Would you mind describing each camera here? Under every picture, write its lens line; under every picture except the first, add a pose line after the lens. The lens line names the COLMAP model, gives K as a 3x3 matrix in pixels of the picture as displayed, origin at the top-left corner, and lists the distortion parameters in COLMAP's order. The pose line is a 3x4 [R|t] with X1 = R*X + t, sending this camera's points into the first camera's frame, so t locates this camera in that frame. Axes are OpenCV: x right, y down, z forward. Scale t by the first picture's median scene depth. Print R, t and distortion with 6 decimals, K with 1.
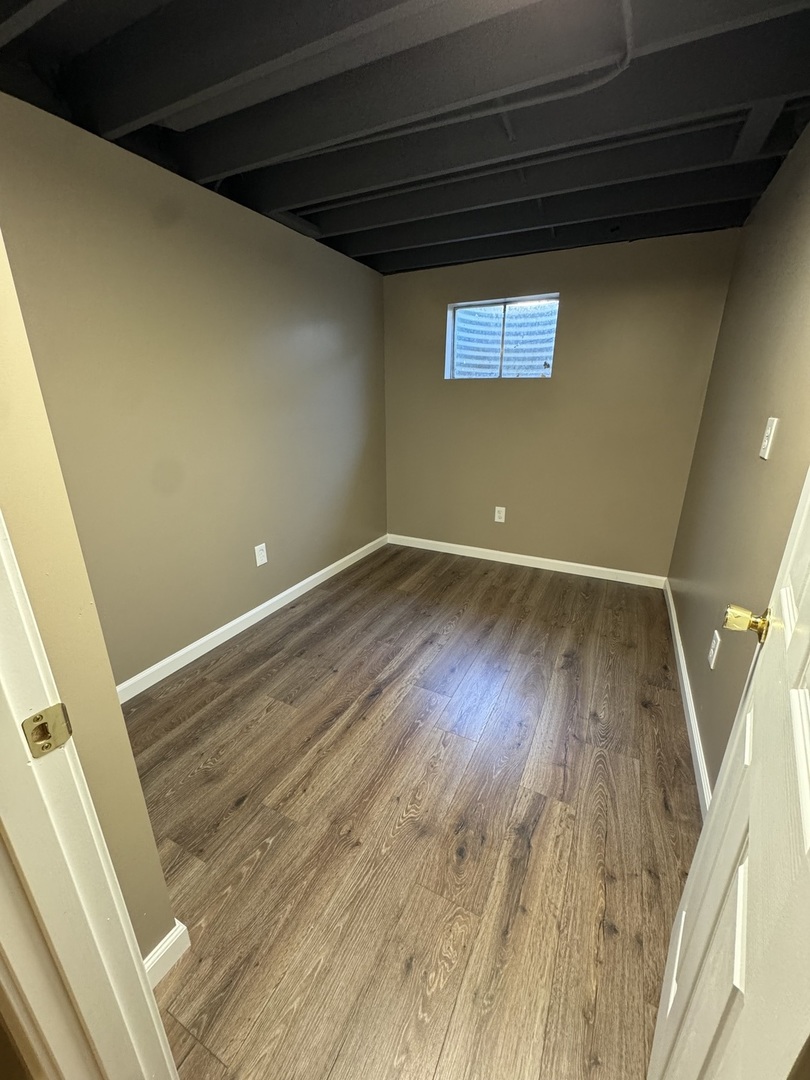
lens RADIAL K [[428.3, 0, 403.2], [0, 428.3, 535.6], [0, 0, 1]] dist [-0.006372, 0.001330]
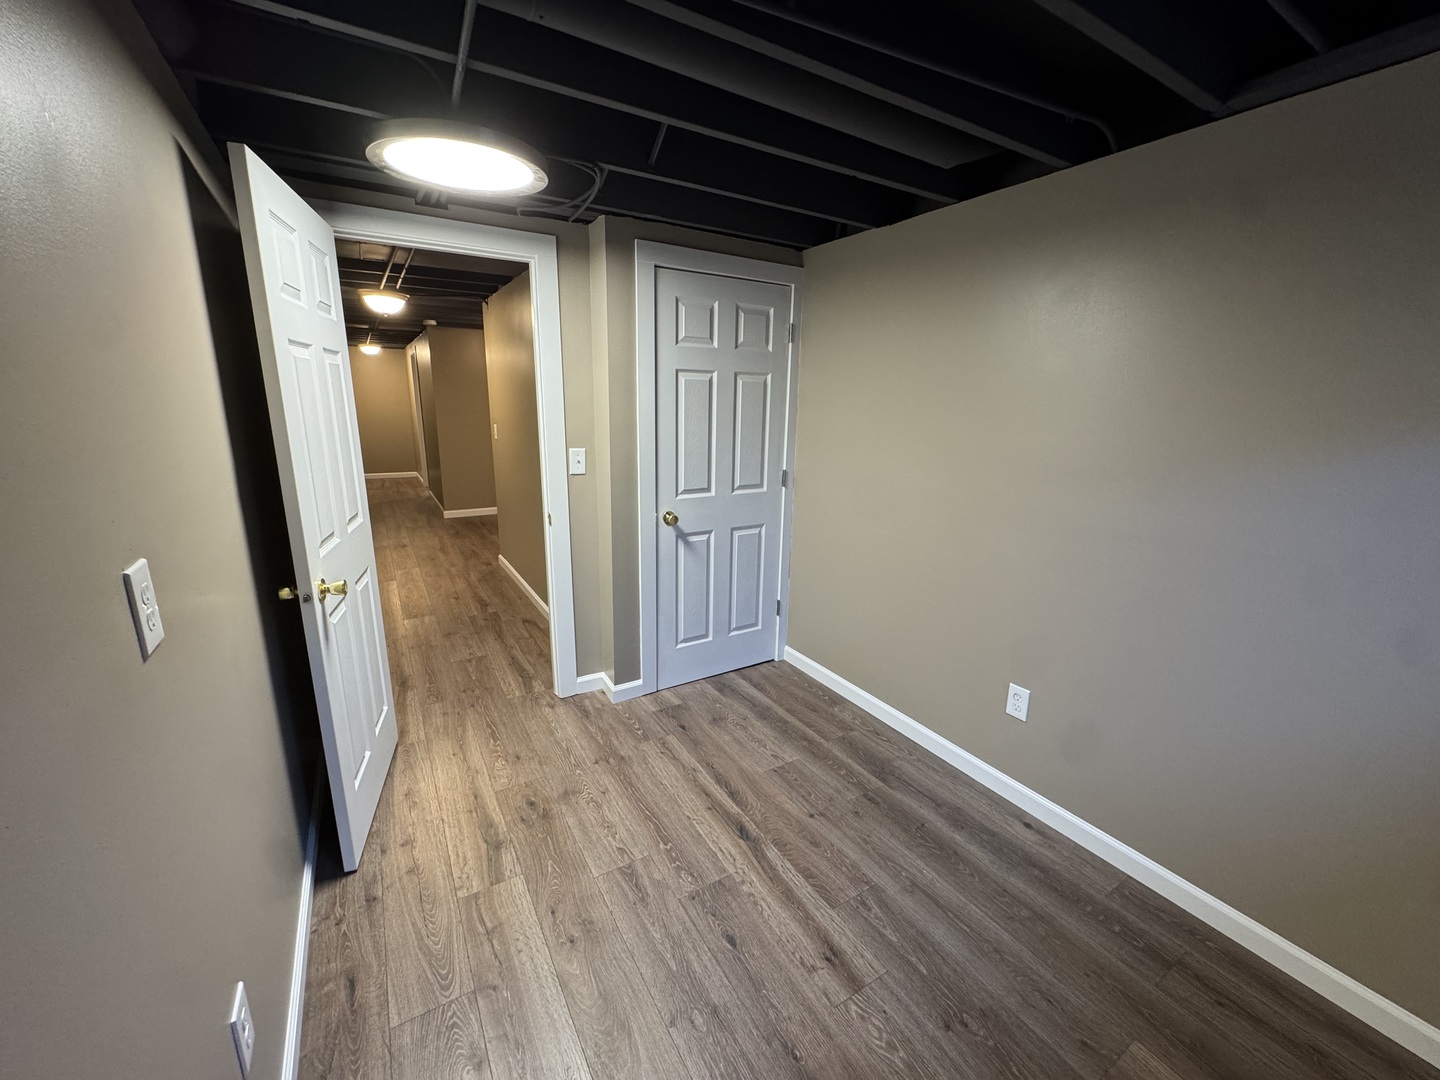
lens RADIAL K [[571.1, 0, 716.1], [0, 571.1, 543.7], [0, 0, 1]] dist [-0.006372, 0.001330]
pose [[-0.526933, 0.199337, -0.826200, 0.793018], [-0.283556, 0.875175, 0.392000, -0.527232], [0.801210, 0.440832, -0.404636, 1.315358]]
